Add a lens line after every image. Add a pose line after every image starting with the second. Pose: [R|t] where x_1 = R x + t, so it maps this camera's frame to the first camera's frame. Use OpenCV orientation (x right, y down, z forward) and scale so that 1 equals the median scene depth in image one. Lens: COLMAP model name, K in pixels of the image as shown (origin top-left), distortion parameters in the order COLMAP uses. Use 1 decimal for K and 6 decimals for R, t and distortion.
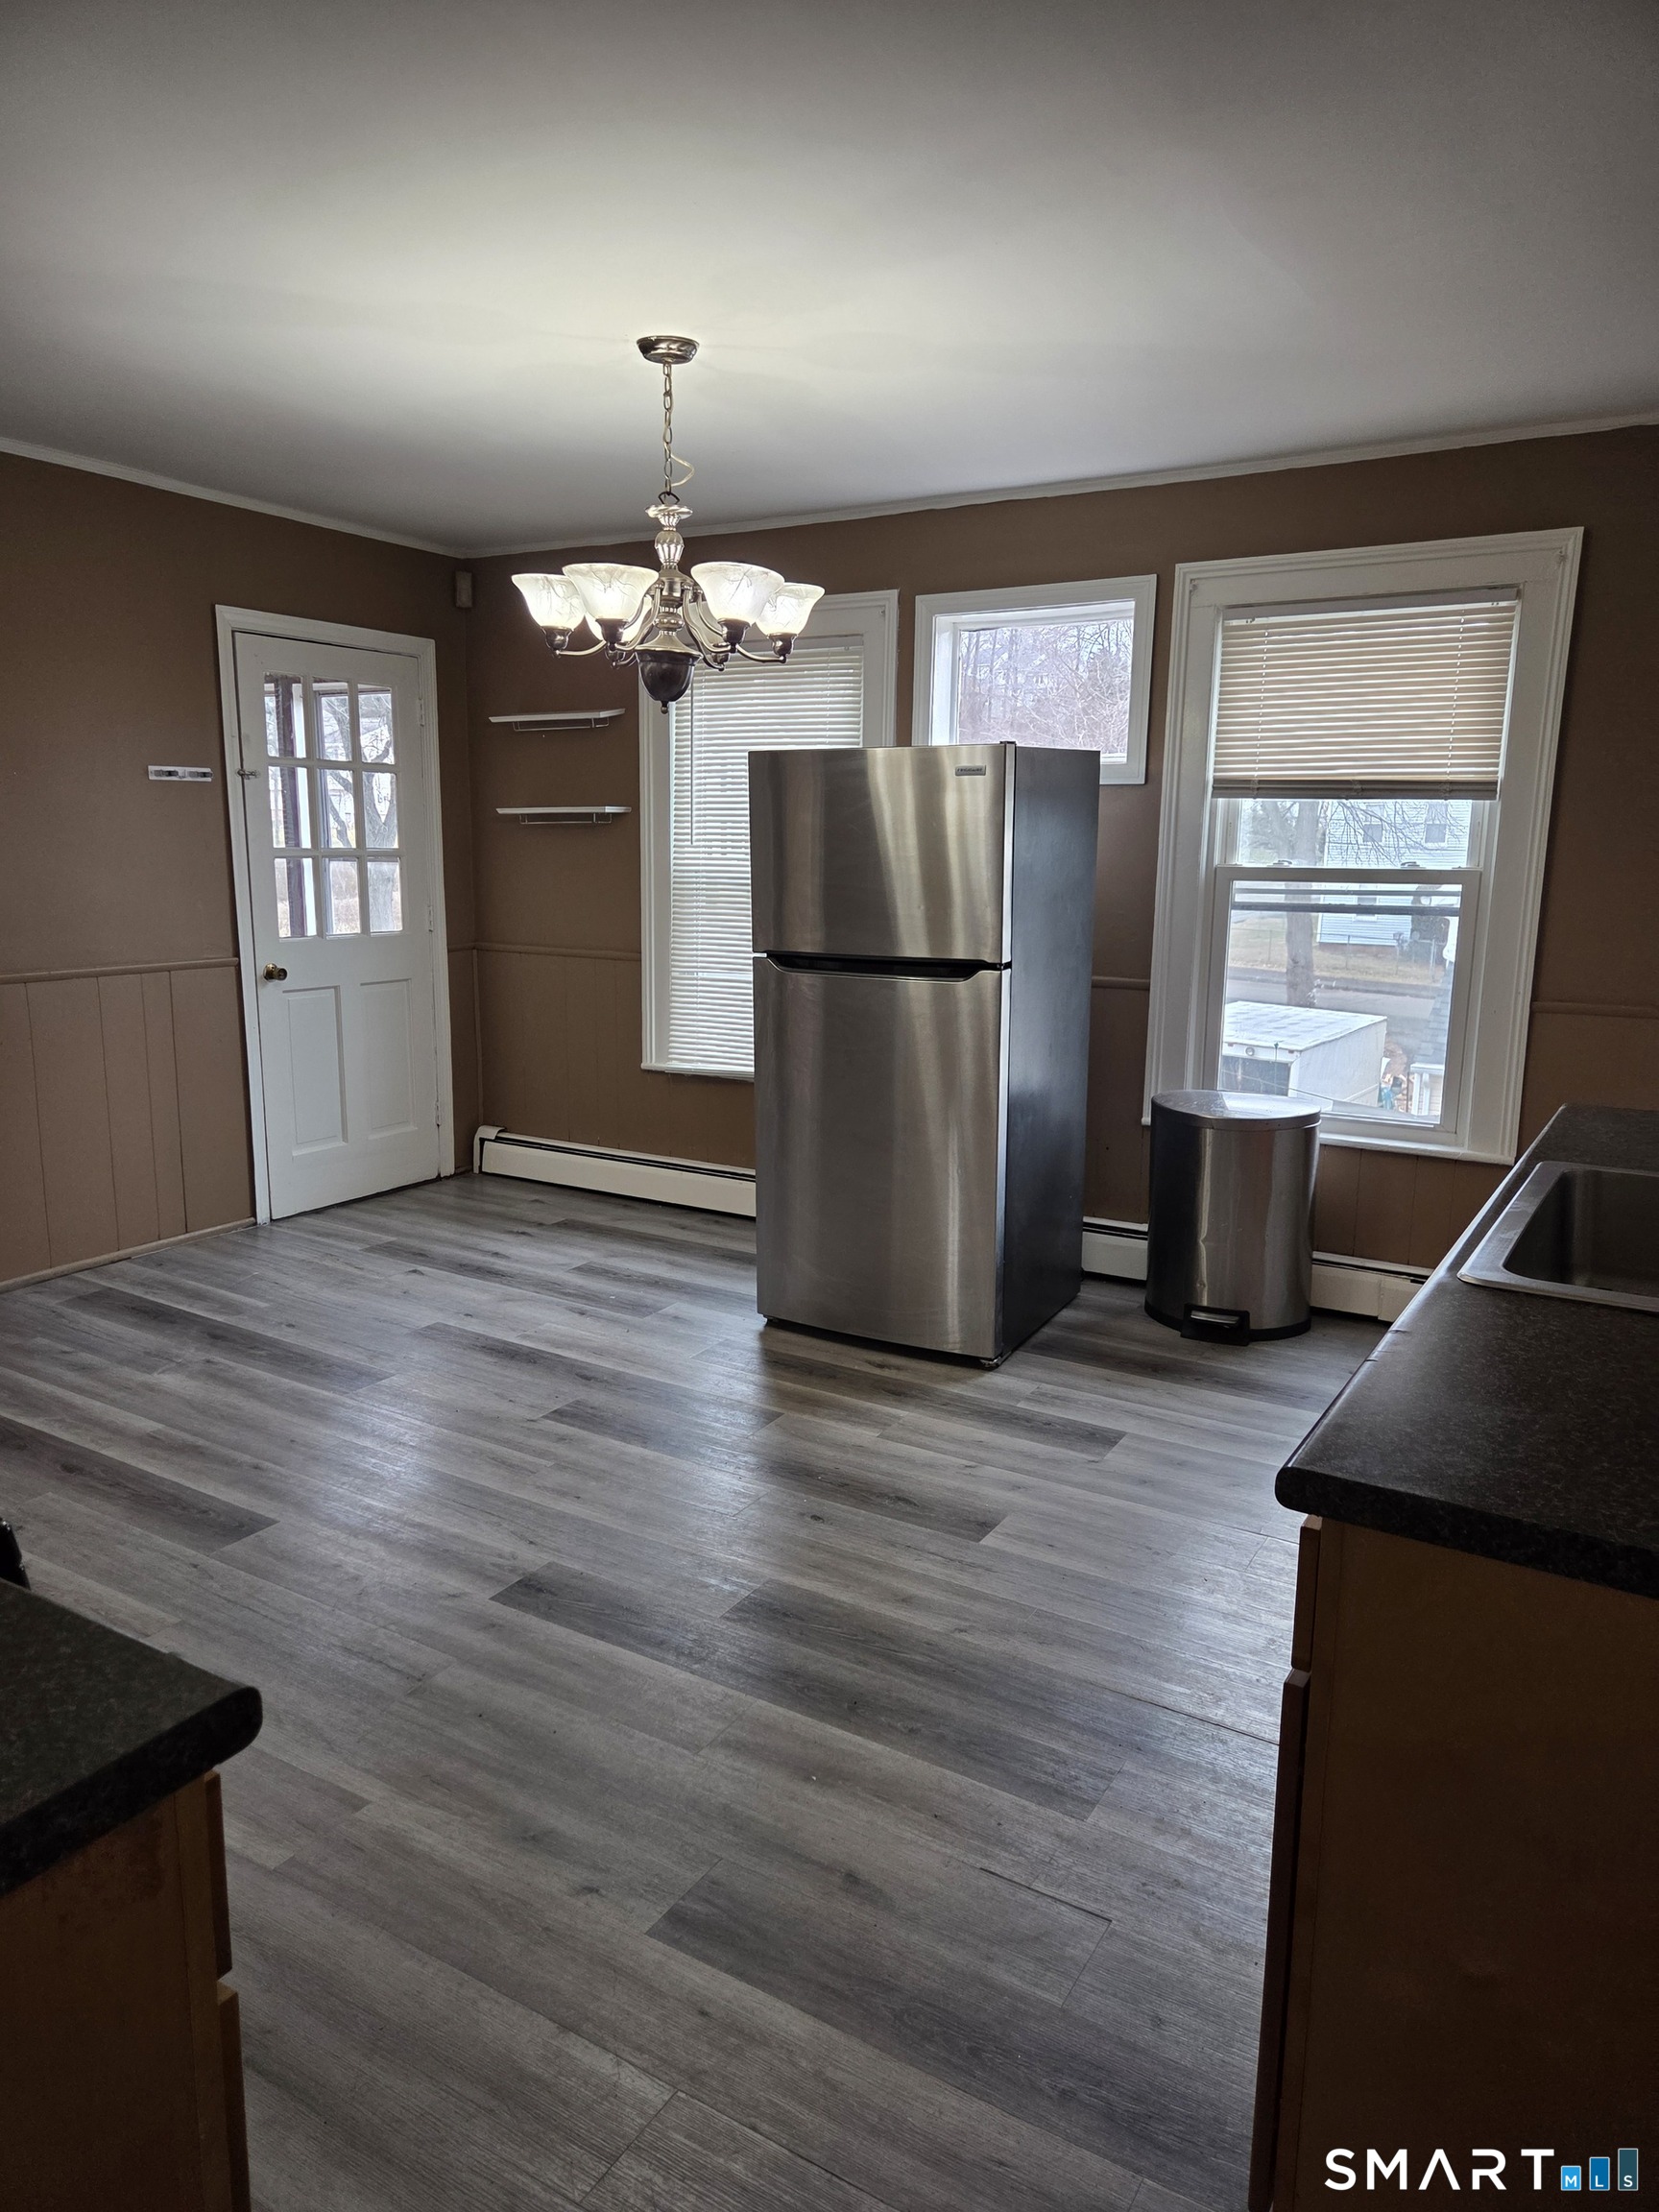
lens RADIAL K [[1512.3, 0, 835.9], [0, 1512.3, 1106.9], [0, 0, 1]] dist [0.074464, -0.065484]
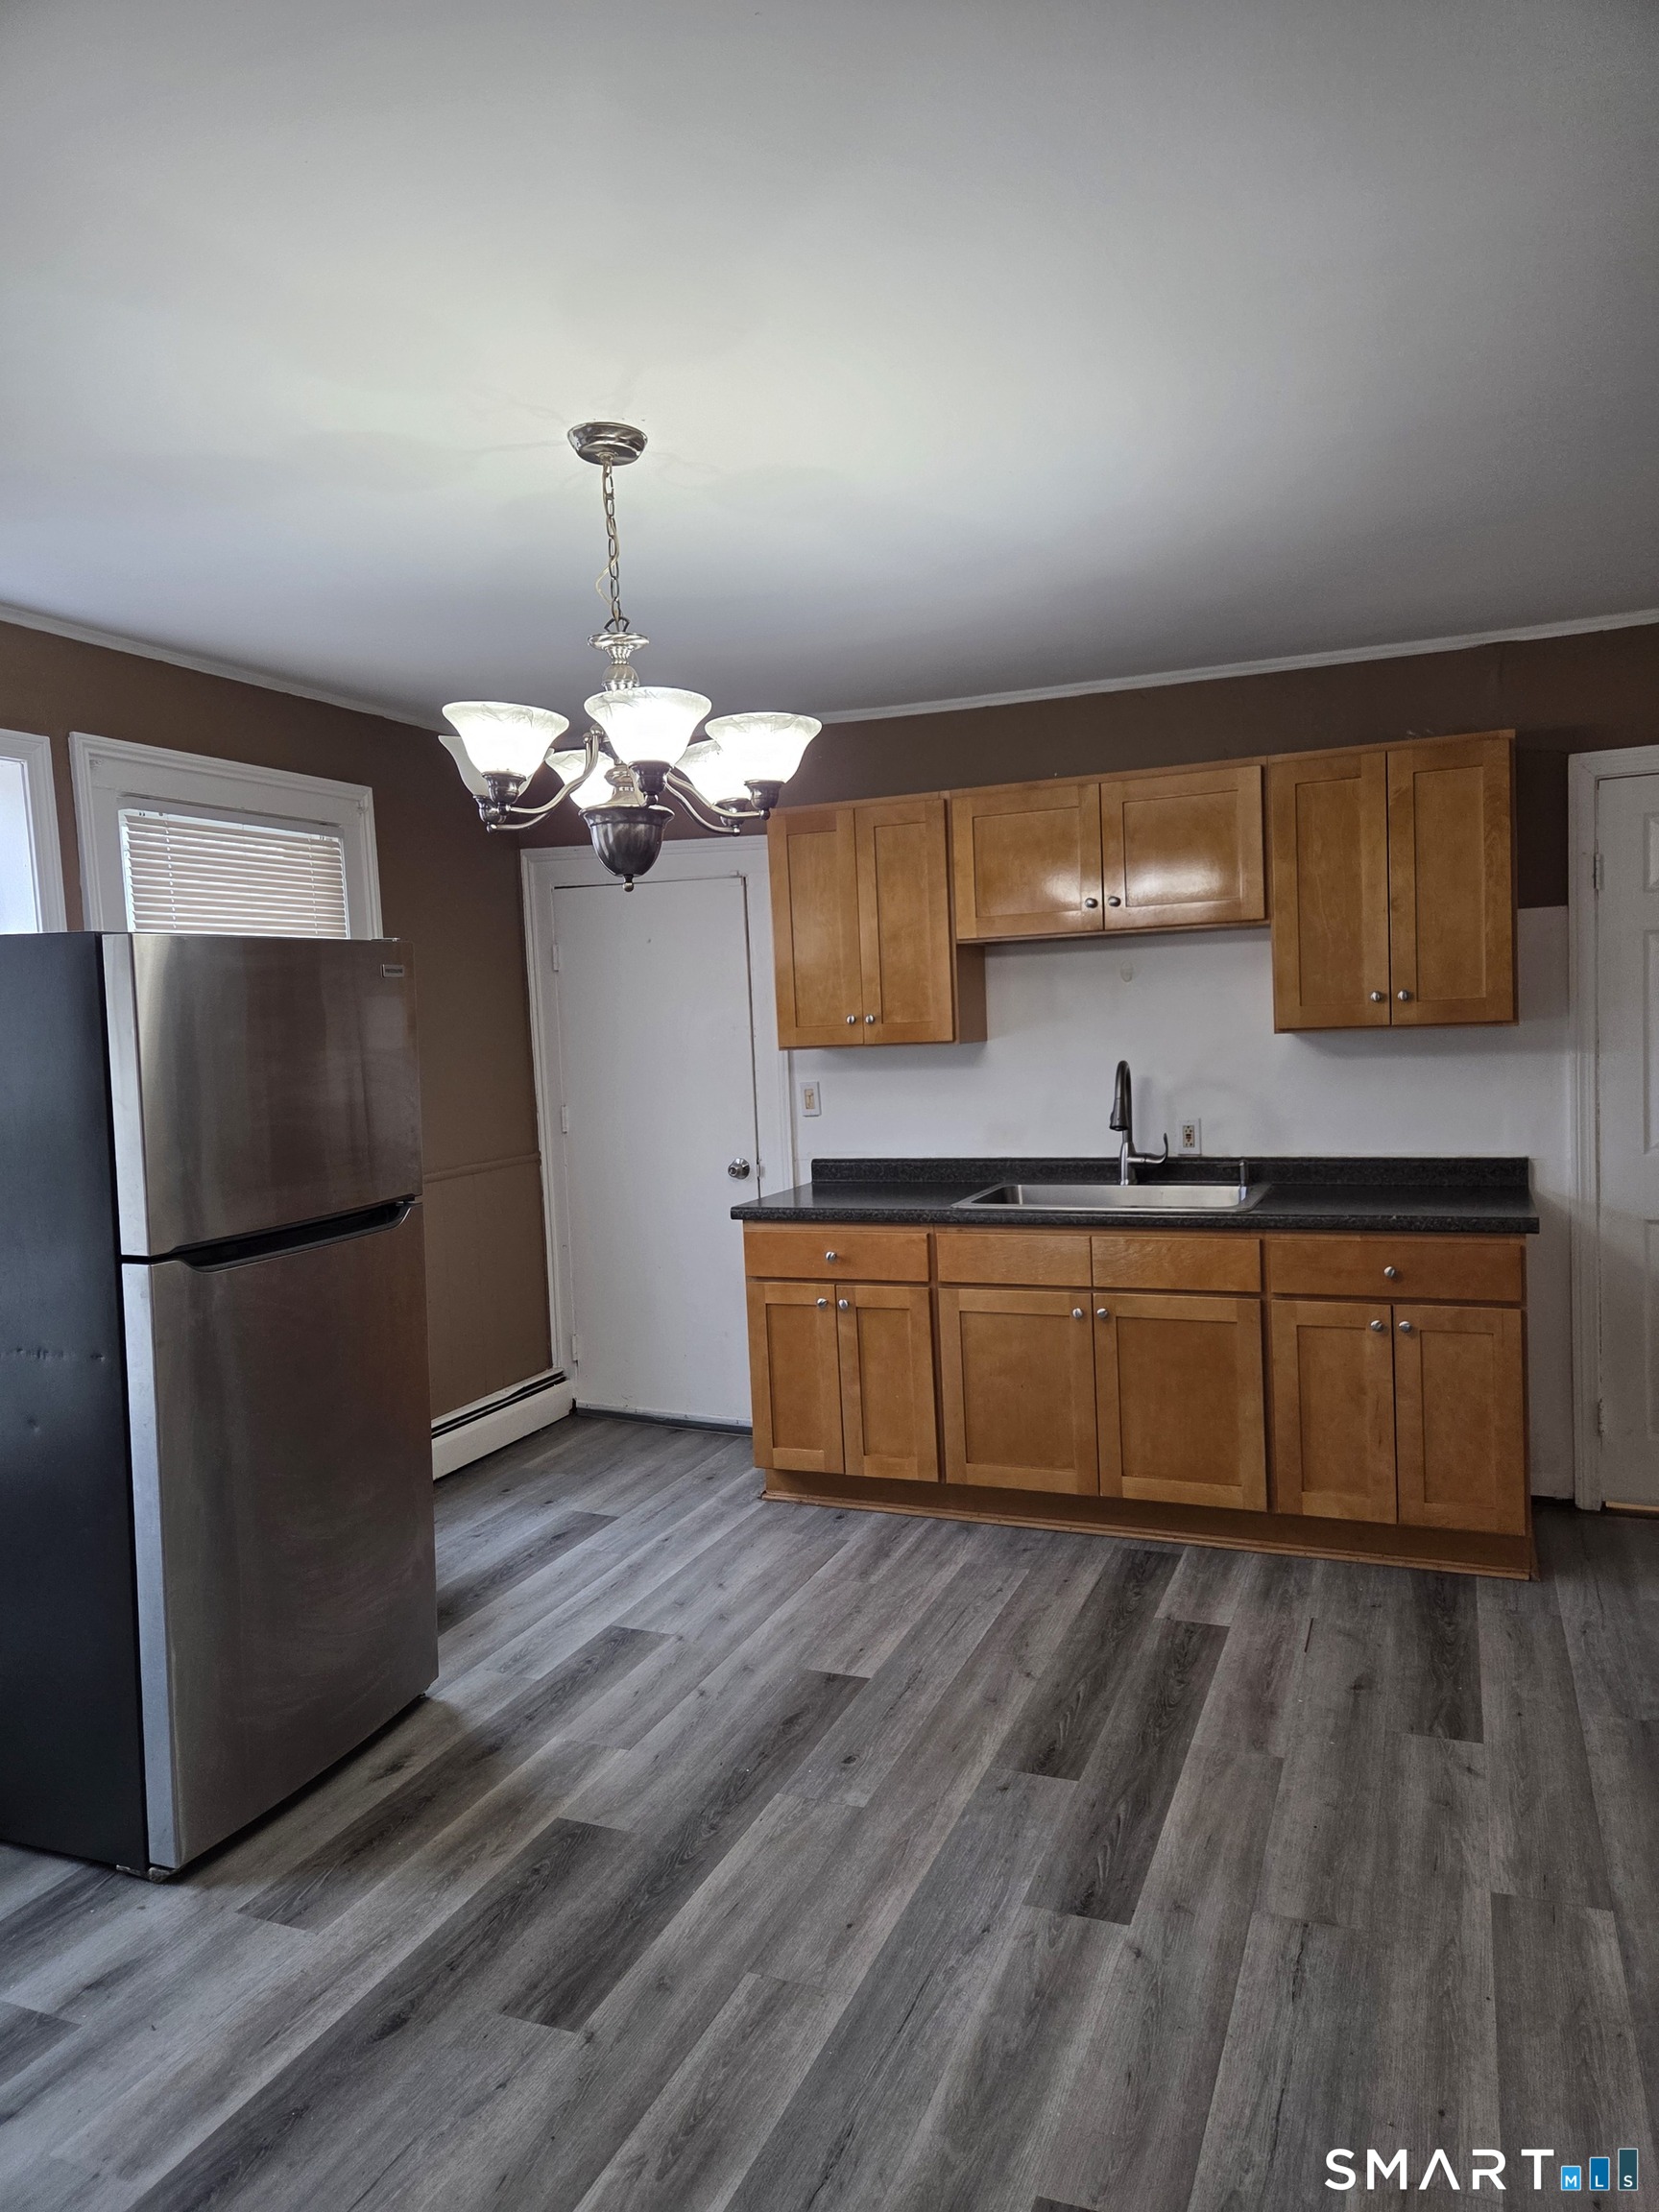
lens RADIAL K [[1512.3, 0, 815.2], [0, 1512.3, 1112.3], [0, 0, 1]] dist [0.074464, -0.065484]
pose [[-0.162134, -0.070113, 0.984275, -0.856800], [0.218493, 0.970162, 0.105099, -0.203889], [-0.962275, 0.232097, -0.141977, 1.012960]]
